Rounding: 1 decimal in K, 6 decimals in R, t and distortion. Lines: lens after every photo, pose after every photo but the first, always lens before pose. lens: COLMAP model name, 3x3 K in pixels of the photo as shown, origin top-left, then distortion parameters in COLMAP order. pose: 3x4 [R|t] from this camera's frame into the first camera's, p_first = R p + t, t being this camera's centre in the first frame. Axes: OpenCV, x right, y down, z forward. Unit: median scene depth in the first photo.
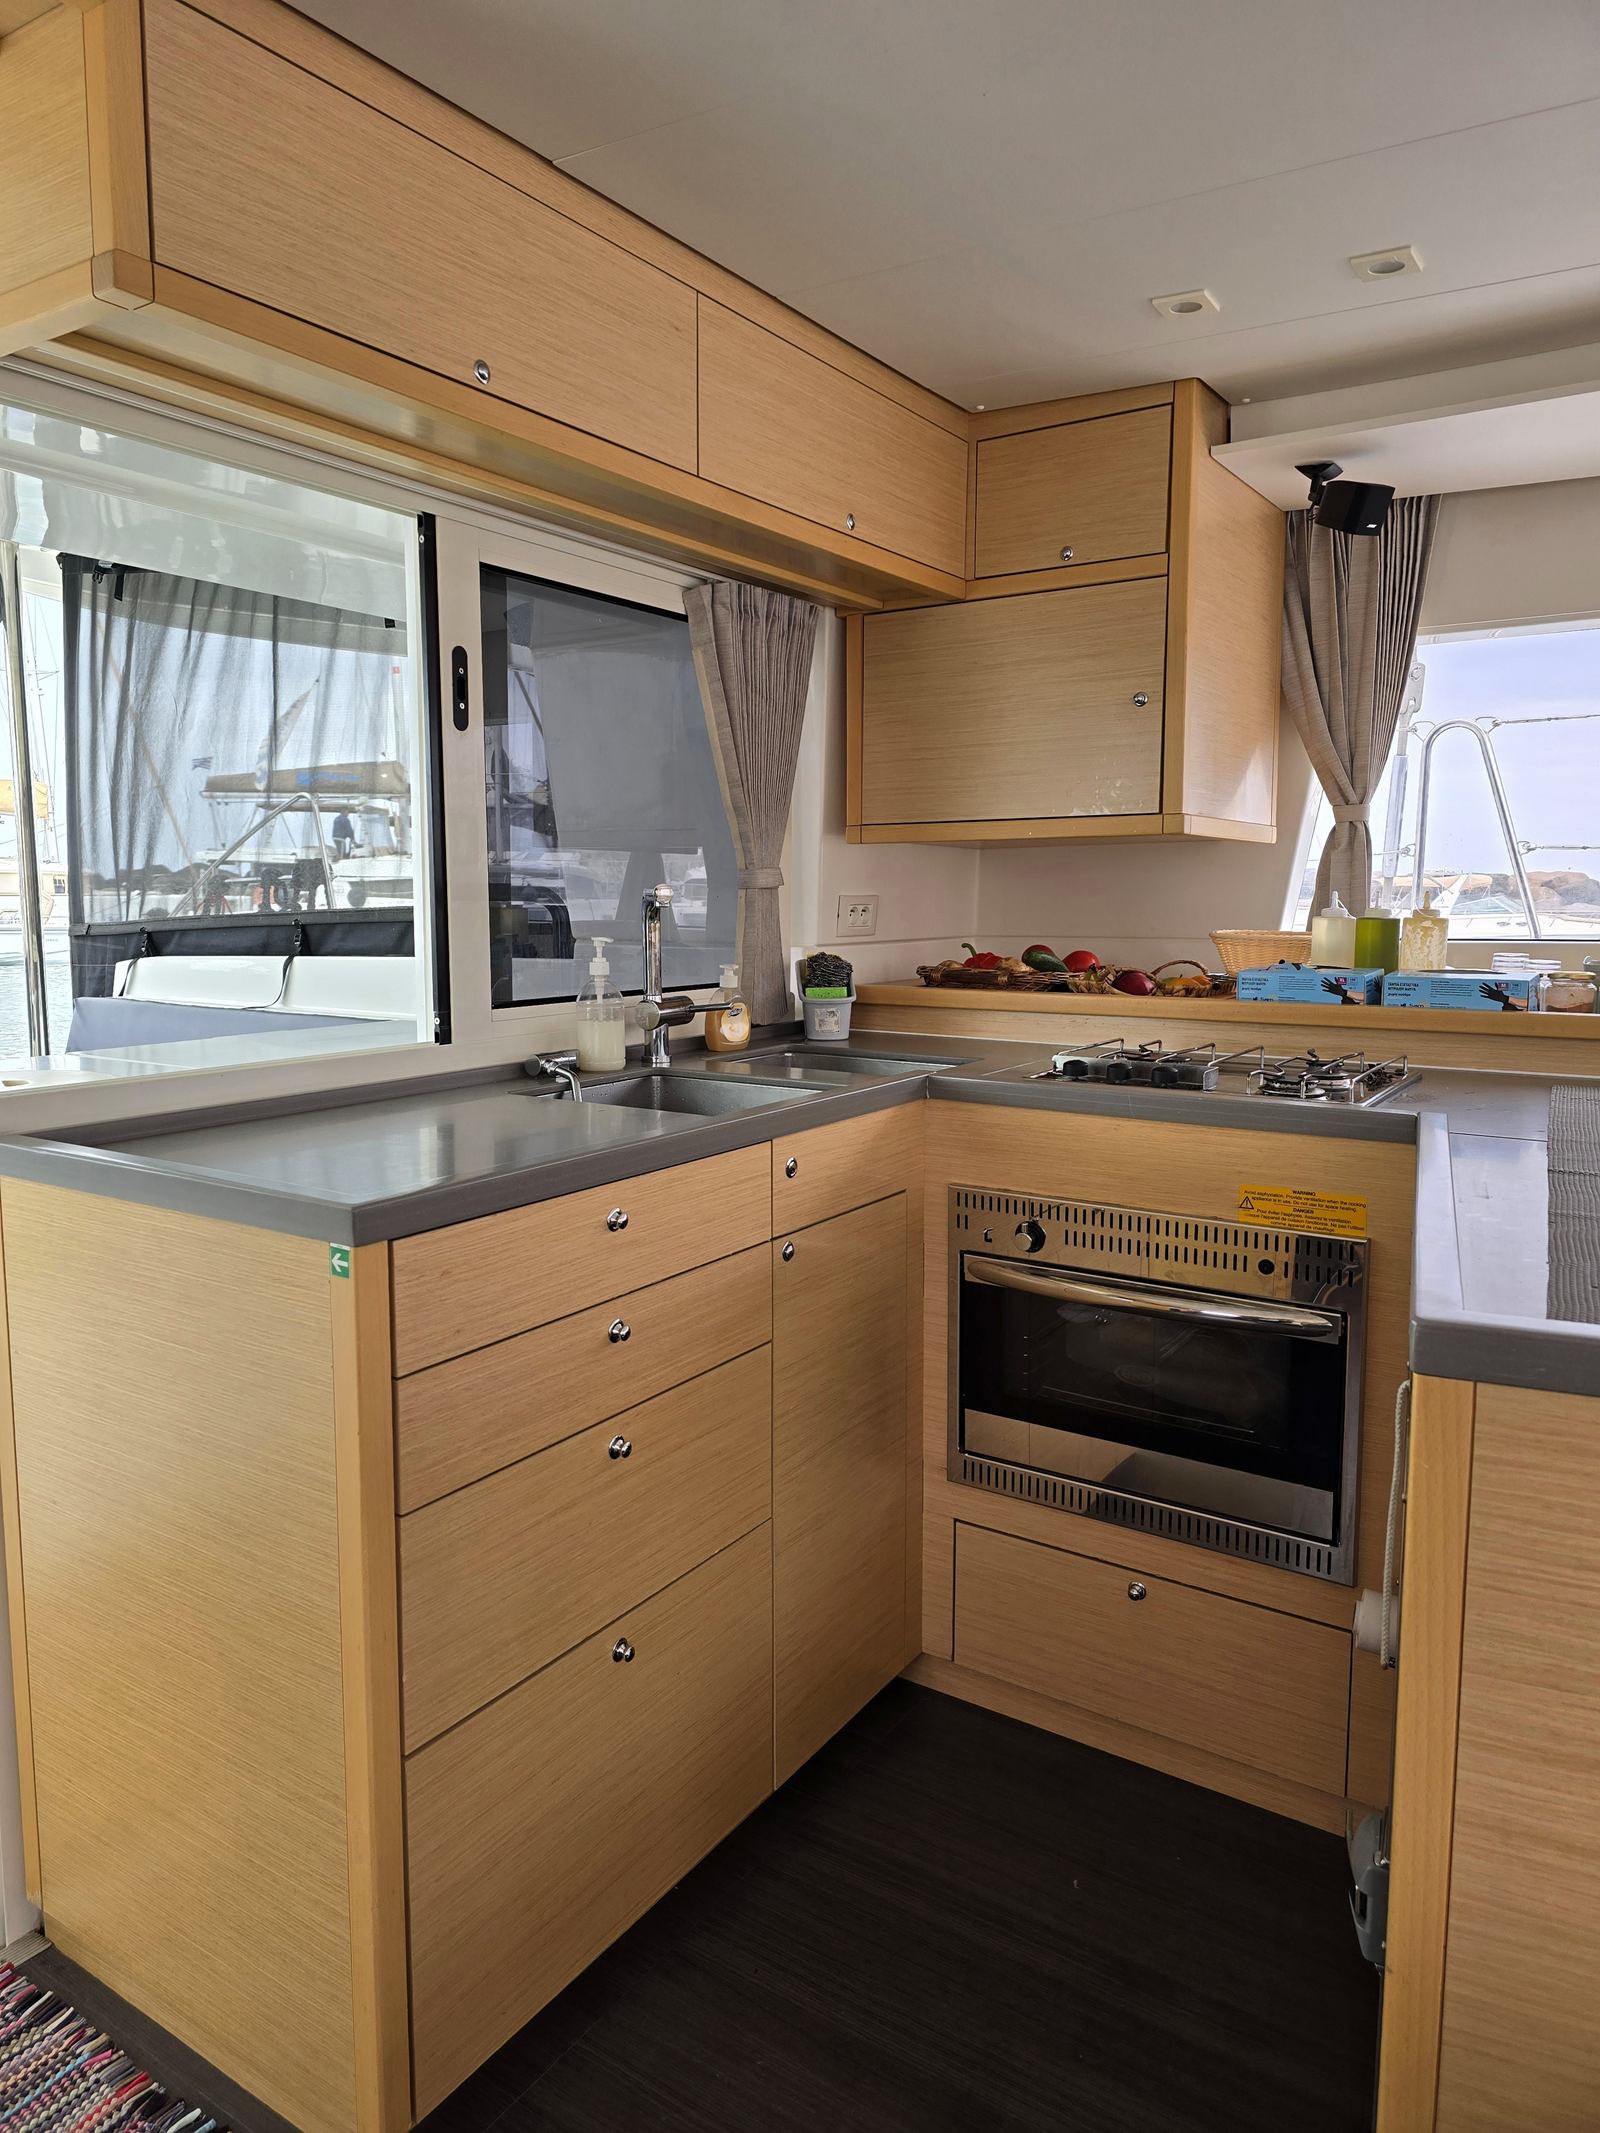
lens RADIAL K [[1401.2, 0, 796.1], [0, 1401.2, 1059.9], [0, 0, 1]] dist [0.046148, -0.053687]
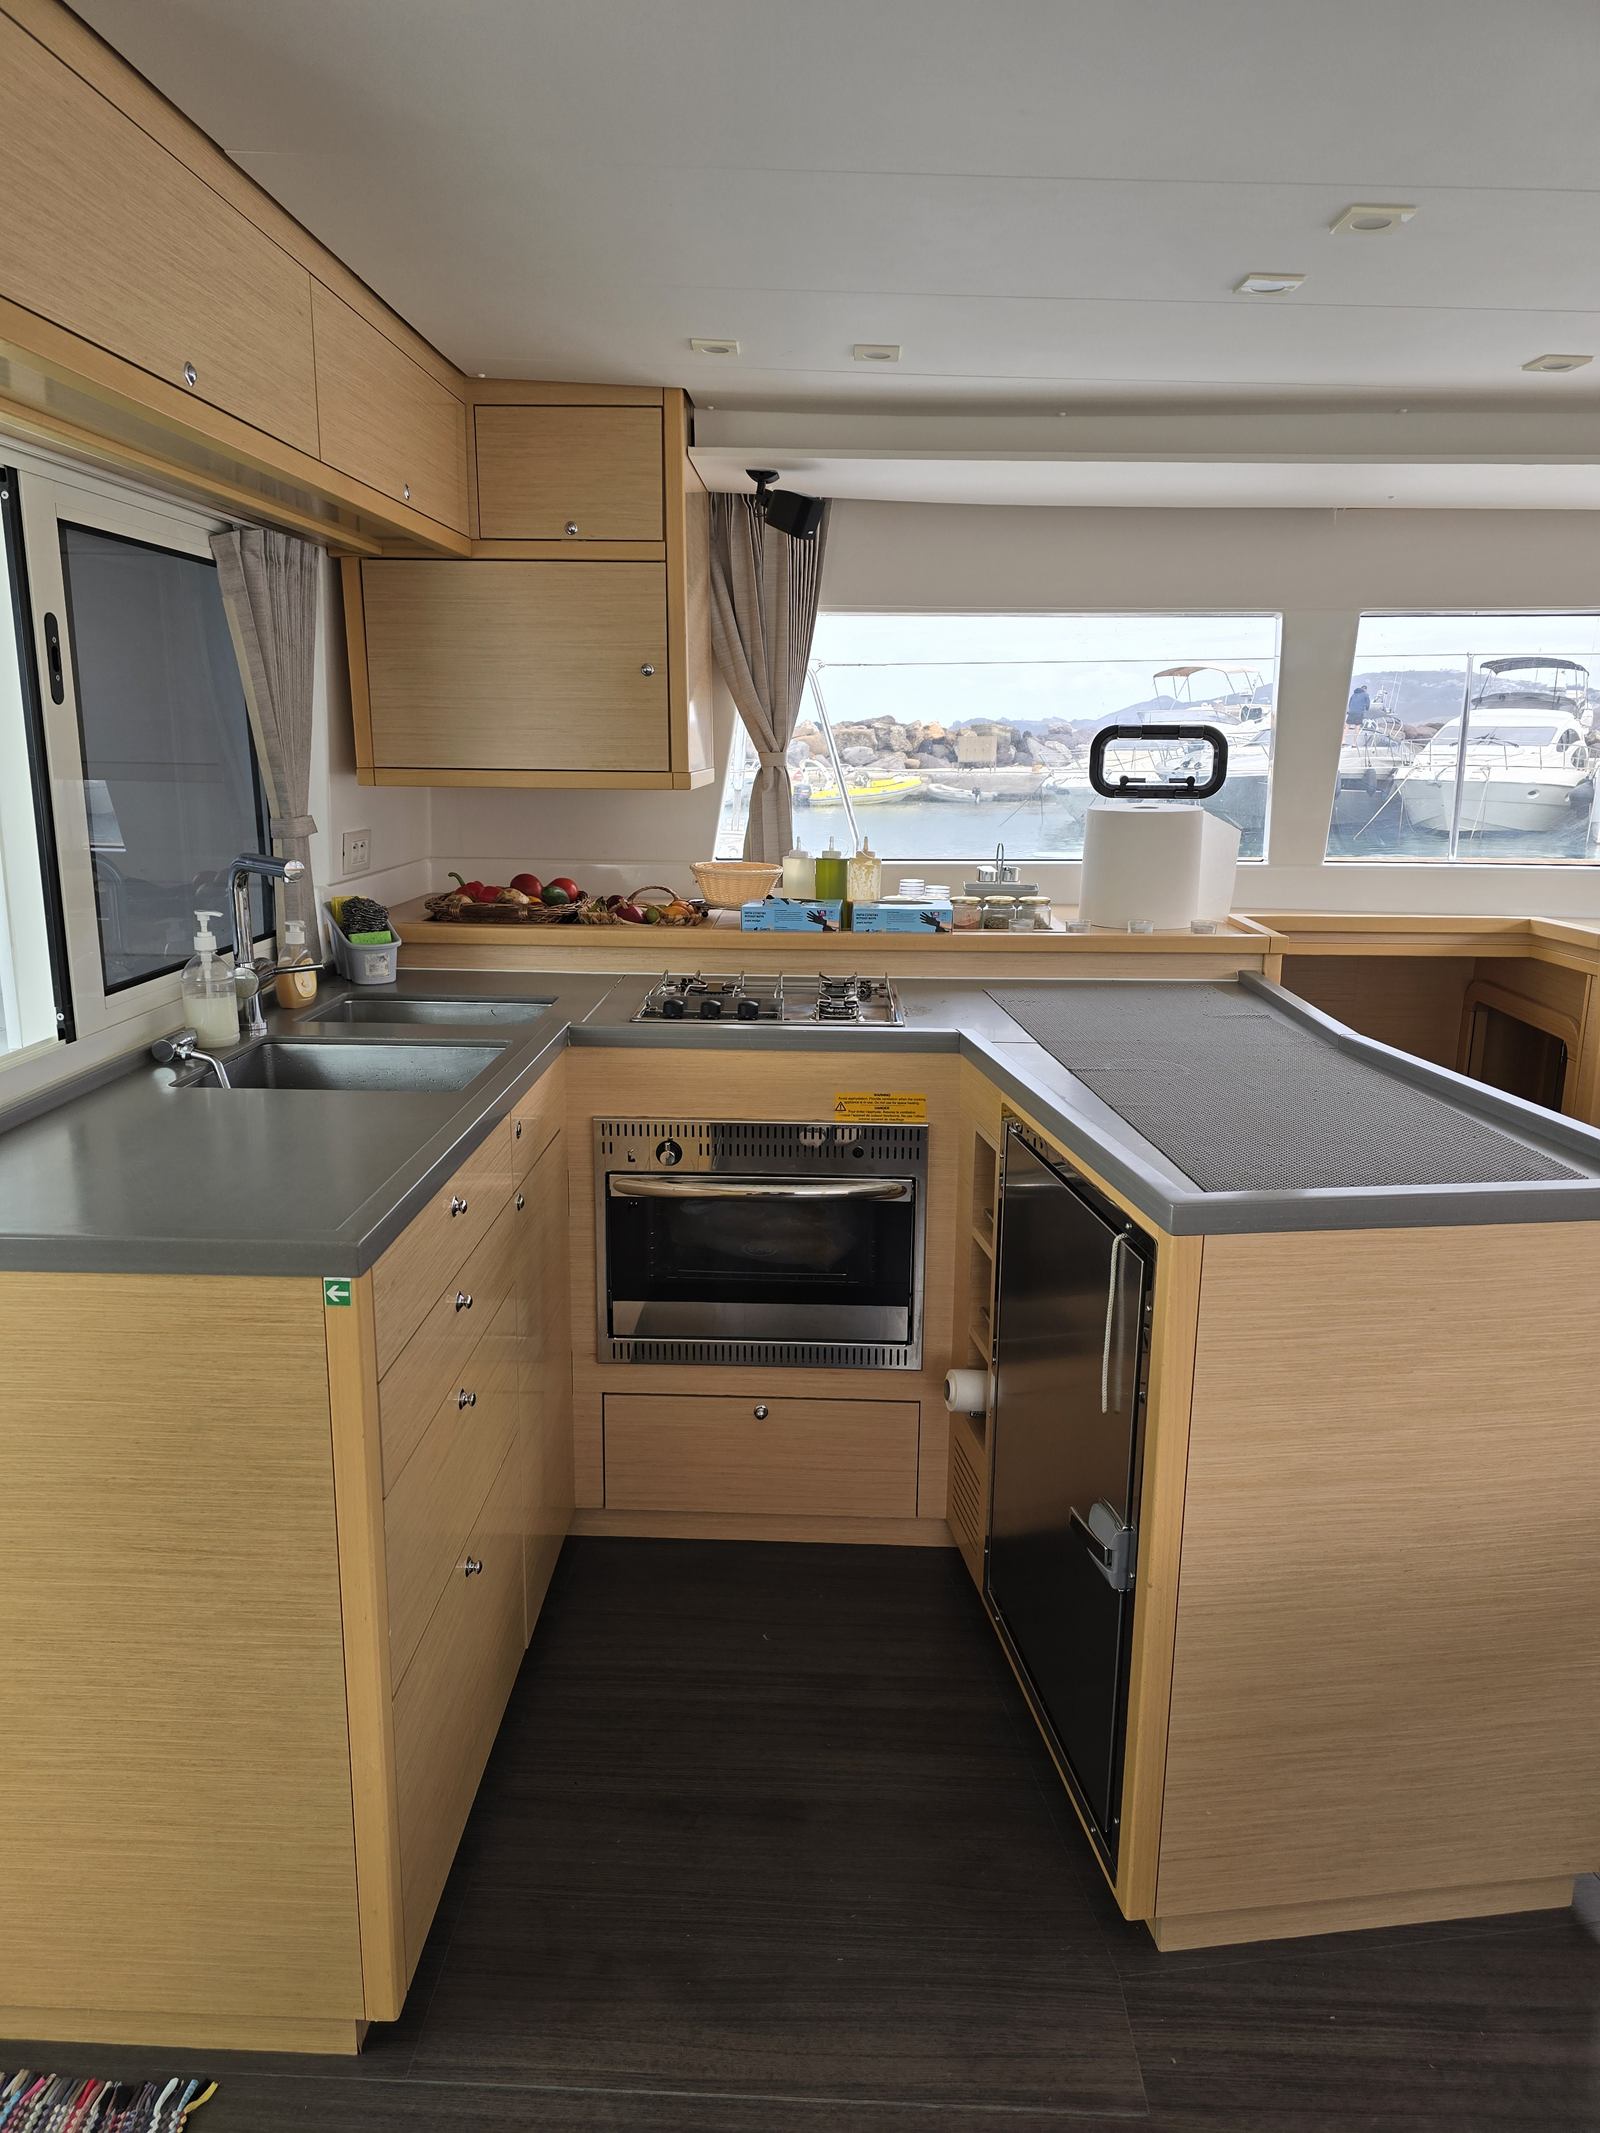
lens RADIAL K [[1401.2, 0, 796.1], [0, 1401.2, 1059.9], [0, 0, 1]] dist [0.046148, -0.053687]
pose [[0.846004, -0.109084, 0.521898, -0.307388], [0.050444, 0.990832, 0.125328, -0.084885], [-0.530784, -0.079702, 0.843751, -0.061066]]
